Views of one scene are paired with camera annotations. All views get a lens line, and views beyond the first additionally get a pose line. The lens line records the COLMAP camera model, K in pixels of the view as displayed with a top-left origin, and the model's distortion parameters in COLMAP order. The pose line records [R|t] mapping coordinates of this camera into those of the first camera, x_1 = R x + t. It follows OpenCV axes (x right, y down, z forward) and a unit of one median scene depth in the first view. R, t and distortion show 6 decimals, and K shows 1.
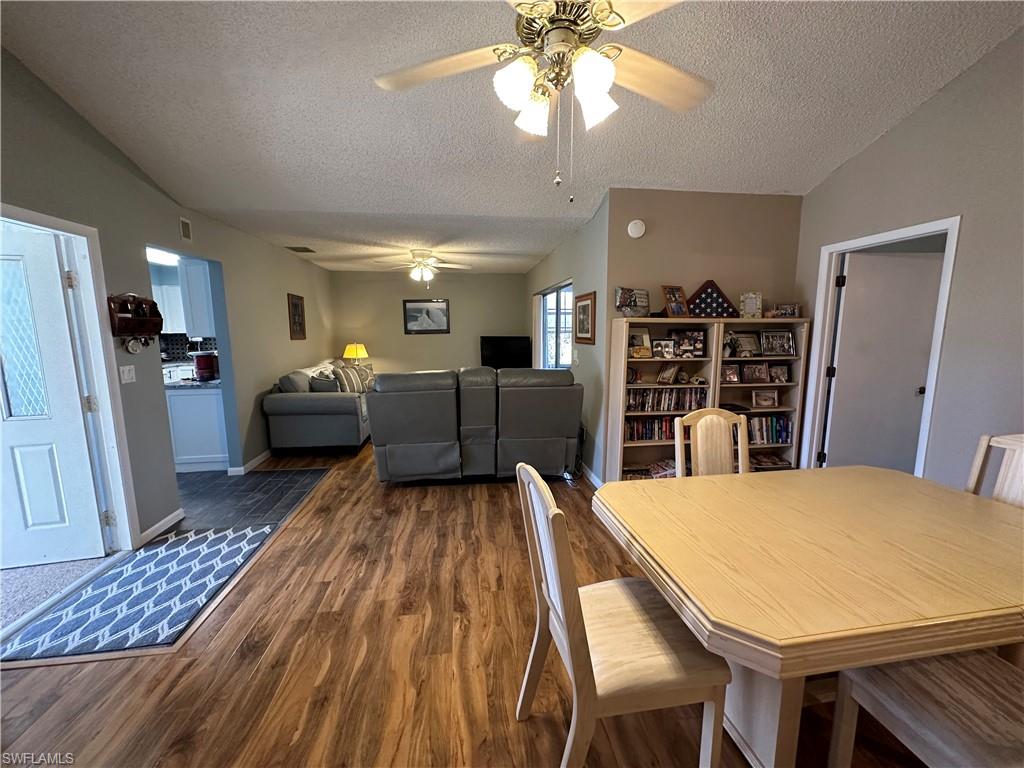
lens RADIAL K [[408.6, 0, 511.1], [0, 408.6, 385.0], [0, 0, 1]] dist [-0.004286, 0.001623]
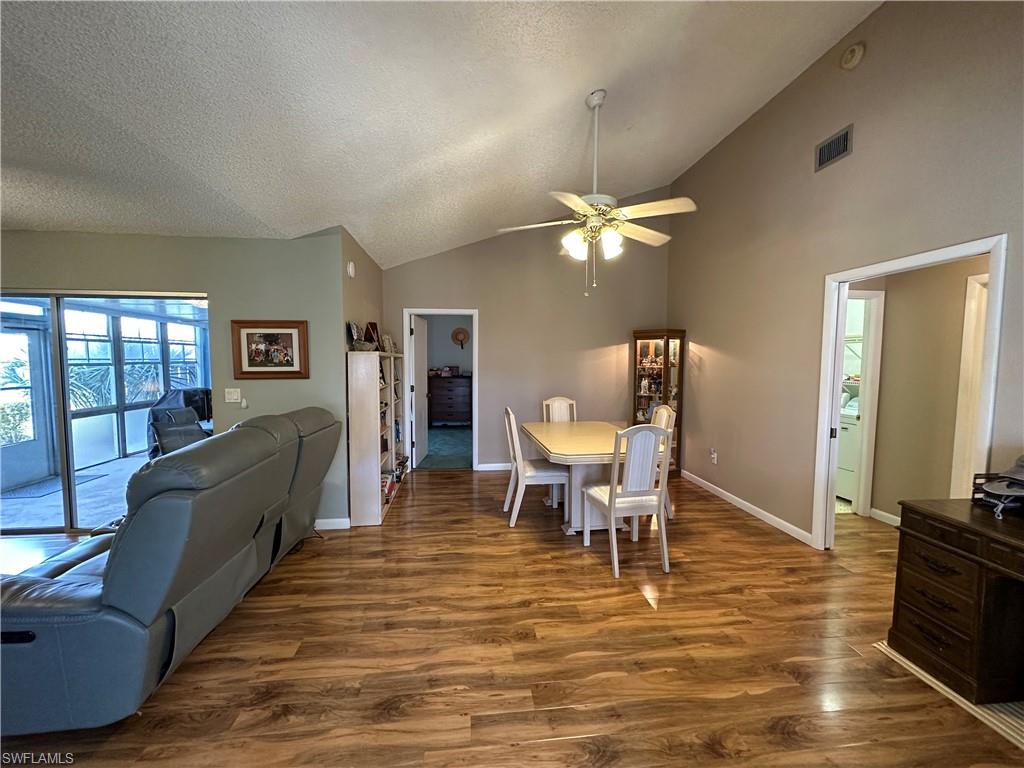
lens RADIAL K [[408.6, 0, 513.5], [0, 408.6, 388.2], [0, 0, 1]] dist [-0.004286, 0.001623]
pose [[0.013467, -0.065363, 0.997771, -0.913677], [0.136725, 0.988609, 0.062918, -0.094735], [-0.990517, 0.135573, 0.022250, 0.690129]]
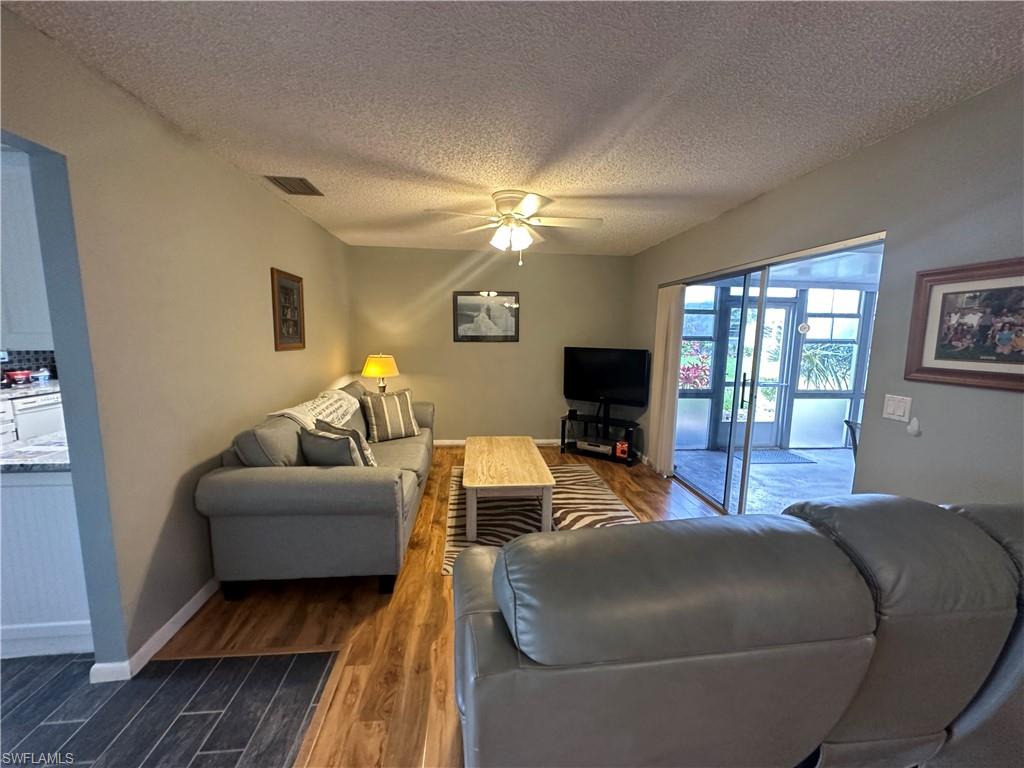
lens RADIAL K [[408.6, 0, 512.3], [0, 408.6, 382.1], [0, 0, 1]] dist [-0.004286, 0.001623]
pose [[0.999311, 0.025105, -0.027325, -0.368790], [-0.025555, 0.999541, -0.016251, -0.125215], [0.026905, 0.016938, 0.999494, 0.837042]]
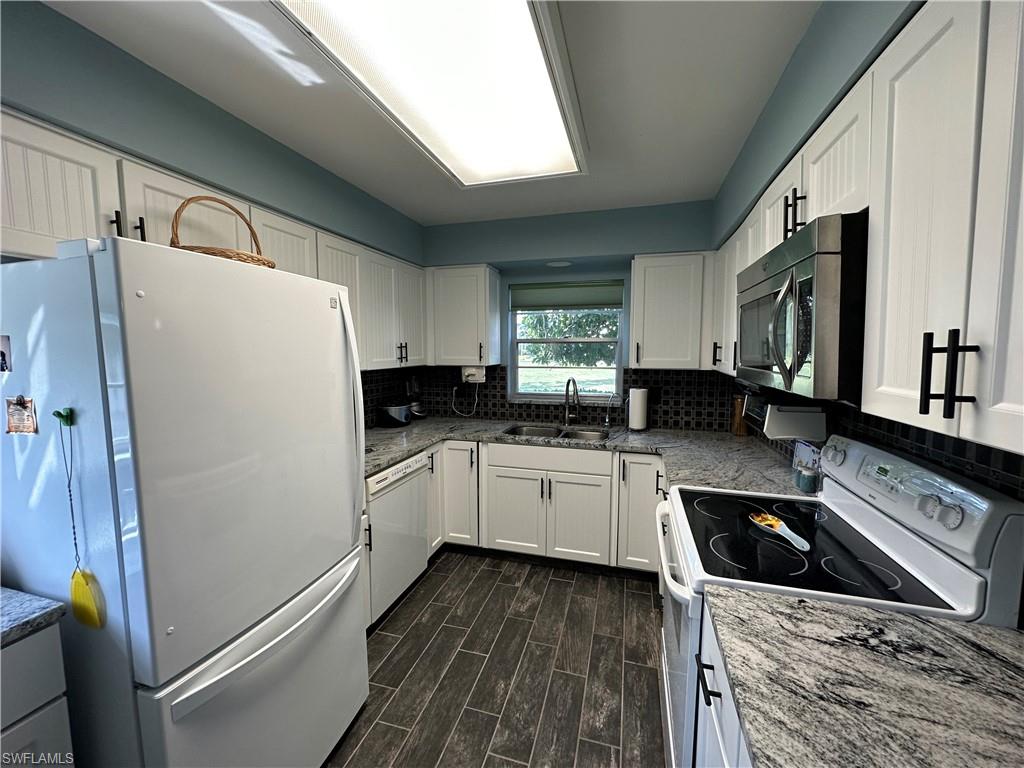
lens RADIAL K [[408.6, 0, 514.7], [0, 408.6, 383.3], [0, 0, 1]] dist [-0.004286, 0.001623]
pose [[0.918955, 0.035740, -0.392739, -1.277843], [-0.057358, 0.997408, -0.043445, -0.209123], [0.390168, 0.062450, 0.918623, 1.370667]]
